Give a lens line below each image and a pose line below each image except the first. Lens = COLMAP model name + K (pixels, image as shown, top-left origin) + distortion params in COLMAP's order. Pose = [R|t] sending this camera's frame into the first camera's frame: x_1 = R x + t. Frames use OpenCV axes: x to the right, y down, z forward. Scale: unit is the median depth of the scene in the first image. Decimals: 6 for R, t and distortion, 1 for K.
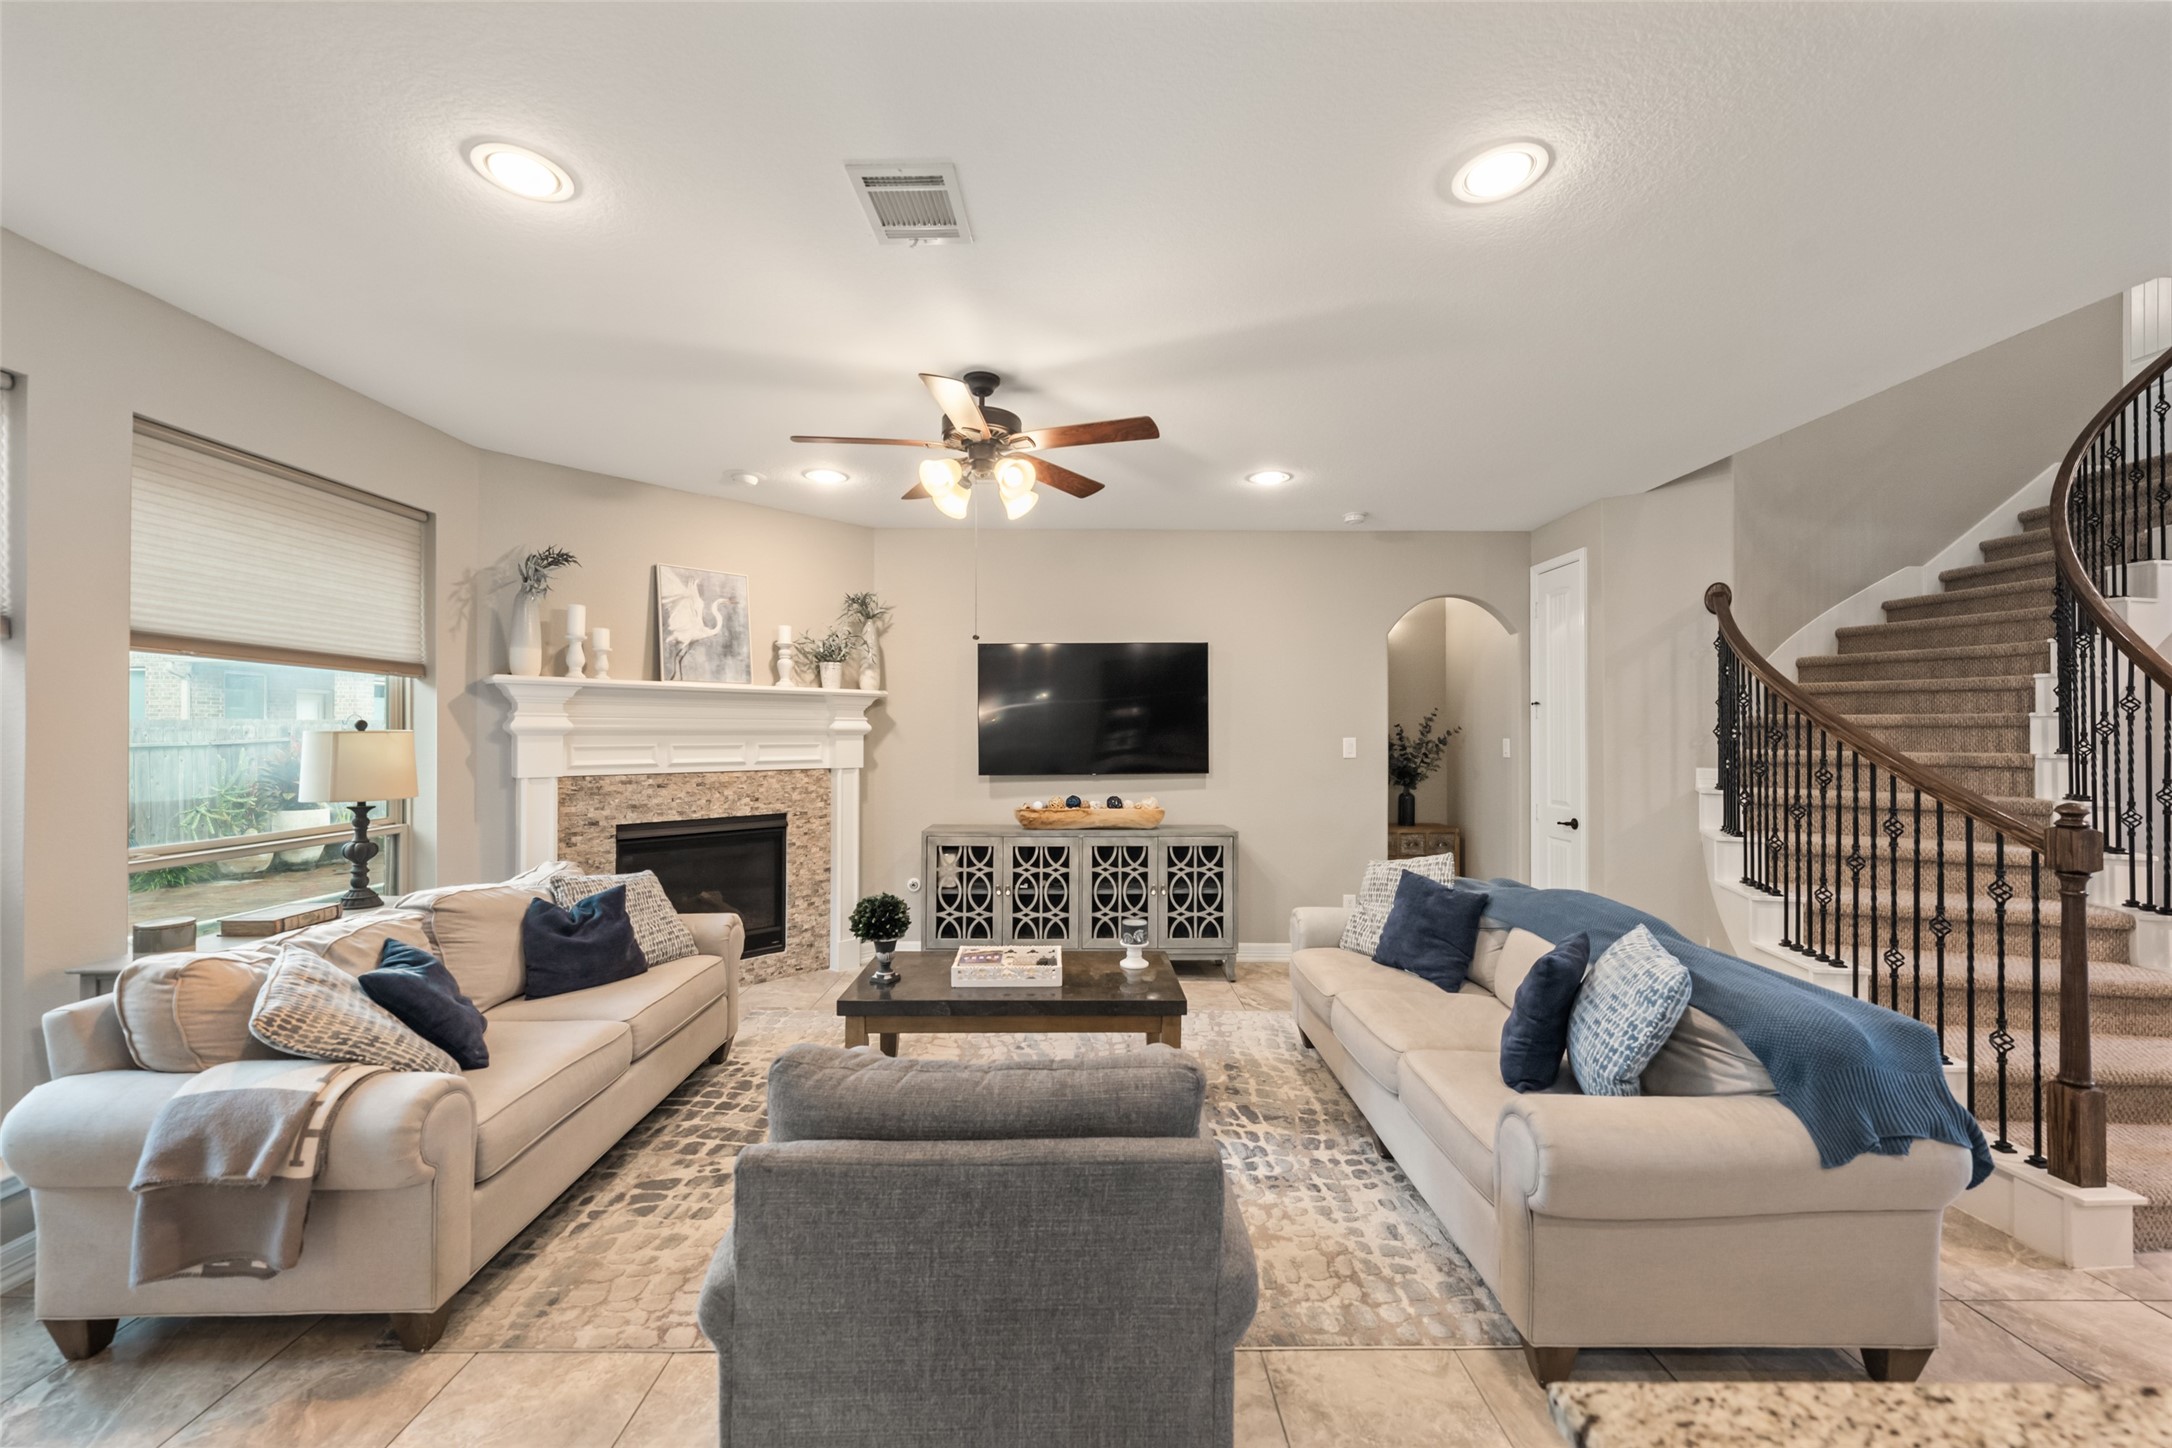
lens RADIAL K [[842.6, 0, 1077.5], [0, 842.6, 732.4], [0, 0, 1]] dist [-0.008466, 0.001450]
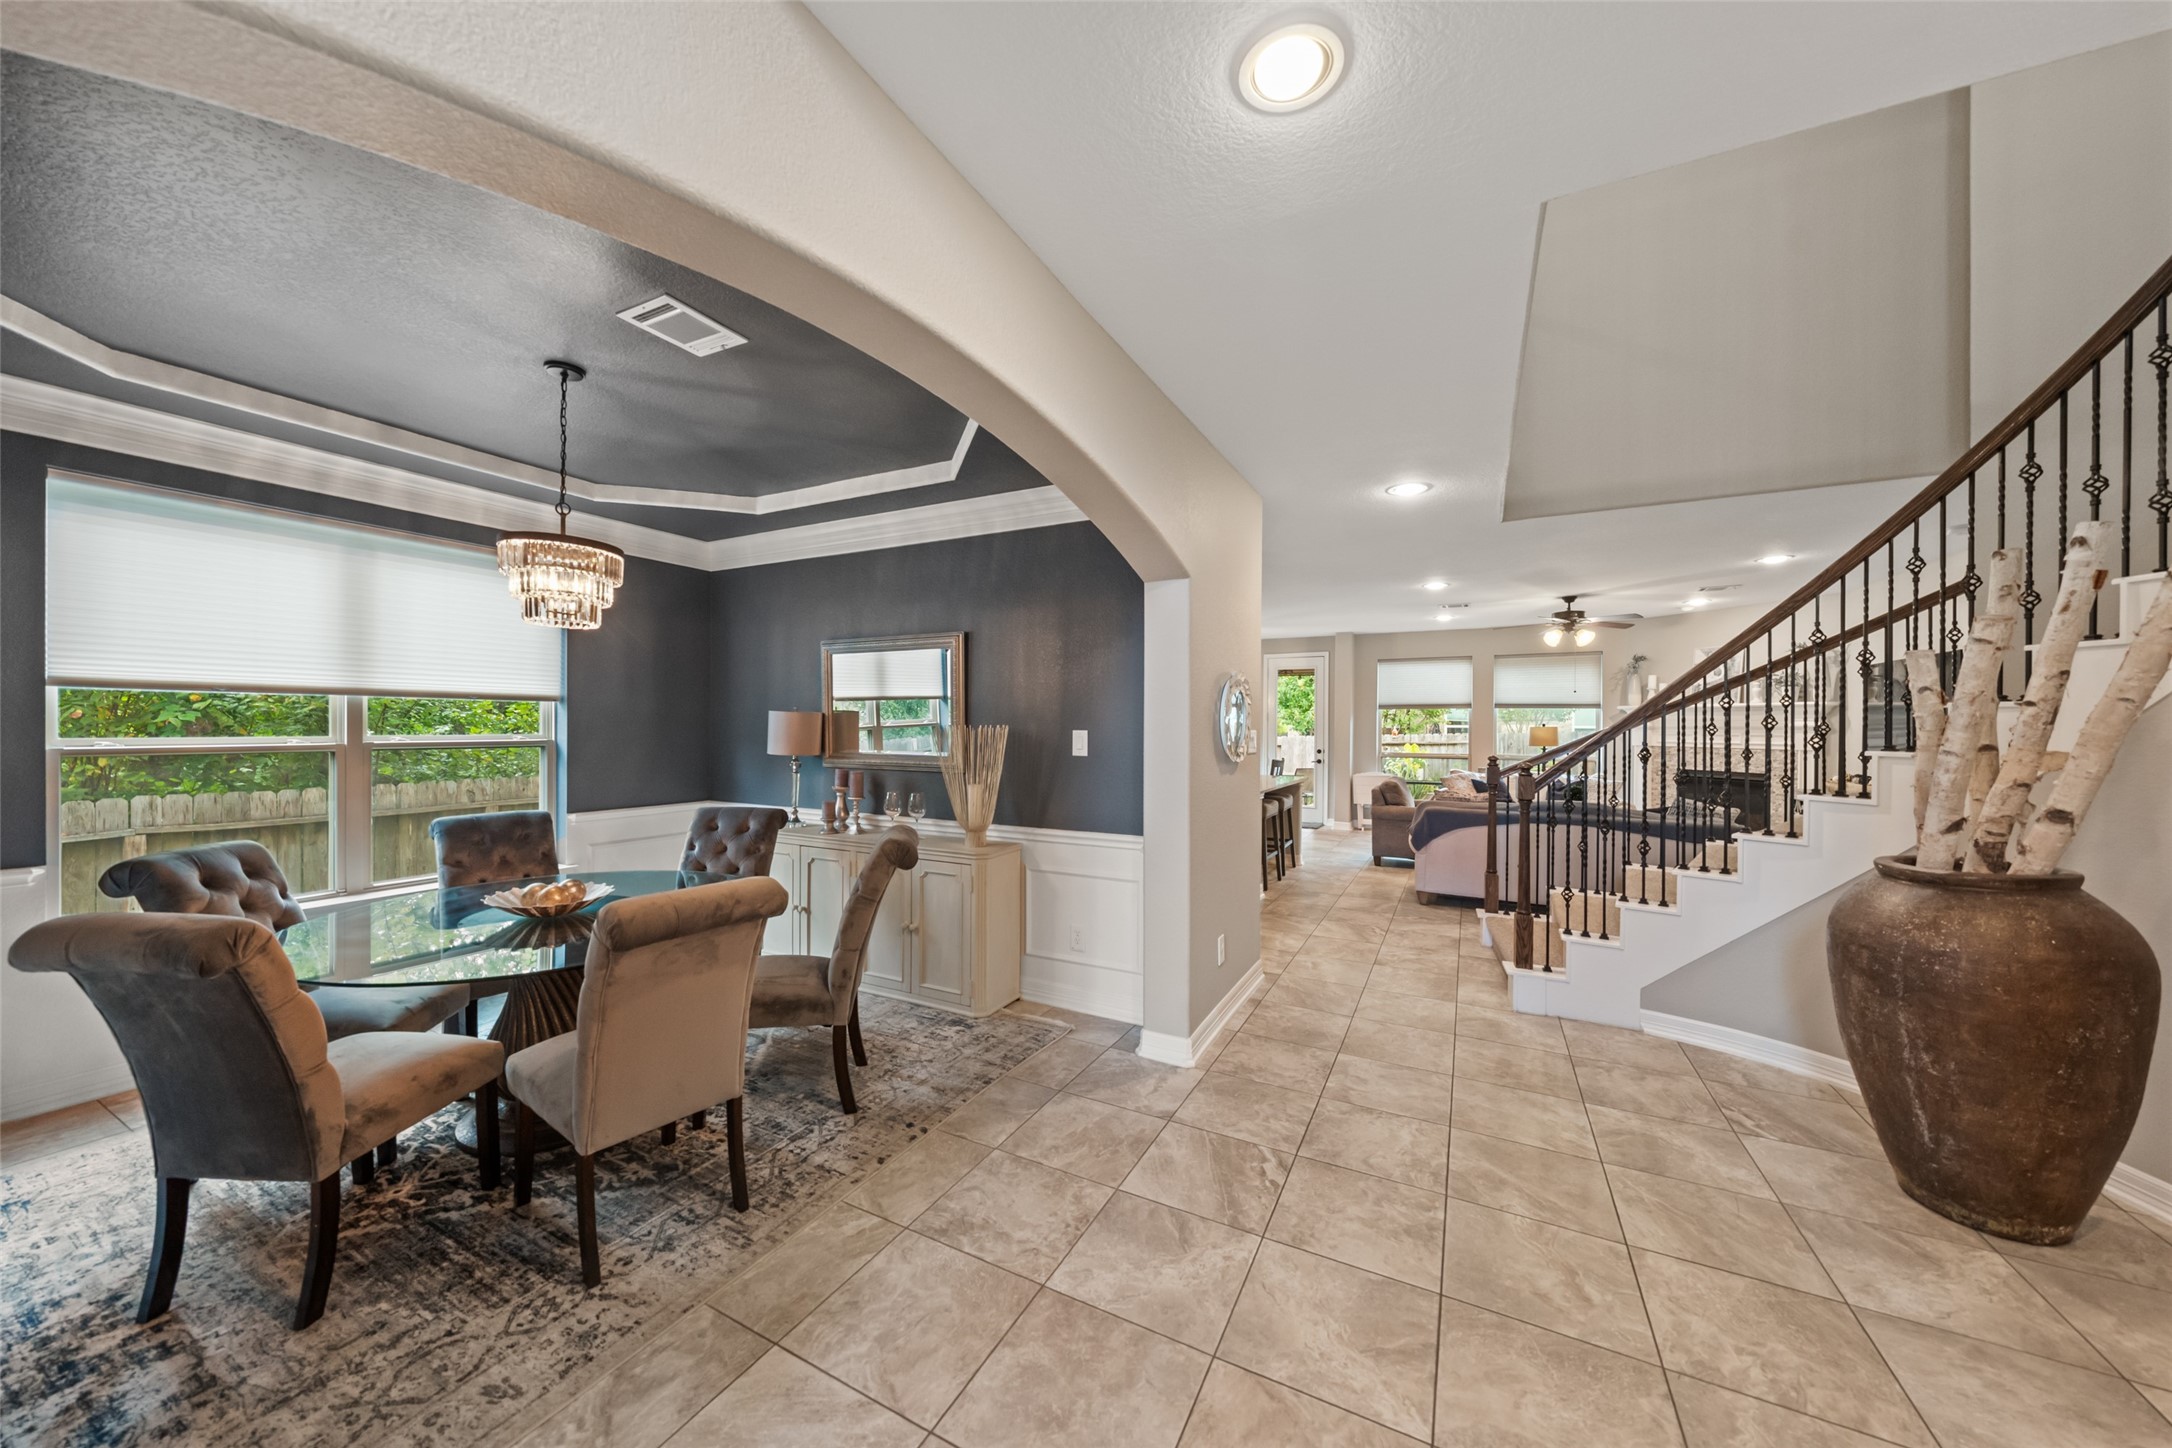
lens RADIAL K [[758.5, 0, 1082.0], [0, 758.5, 726.5], [0, 0, 1]] dist [-0.002674, 0.000752]
pose [[-0.457702, 0.001144, -0.889105, 2.005042], [-0.000756, 0.999998, 0.001675, -0.004716], [0.889105, 0.001439, -0.457700, 0.516350]]
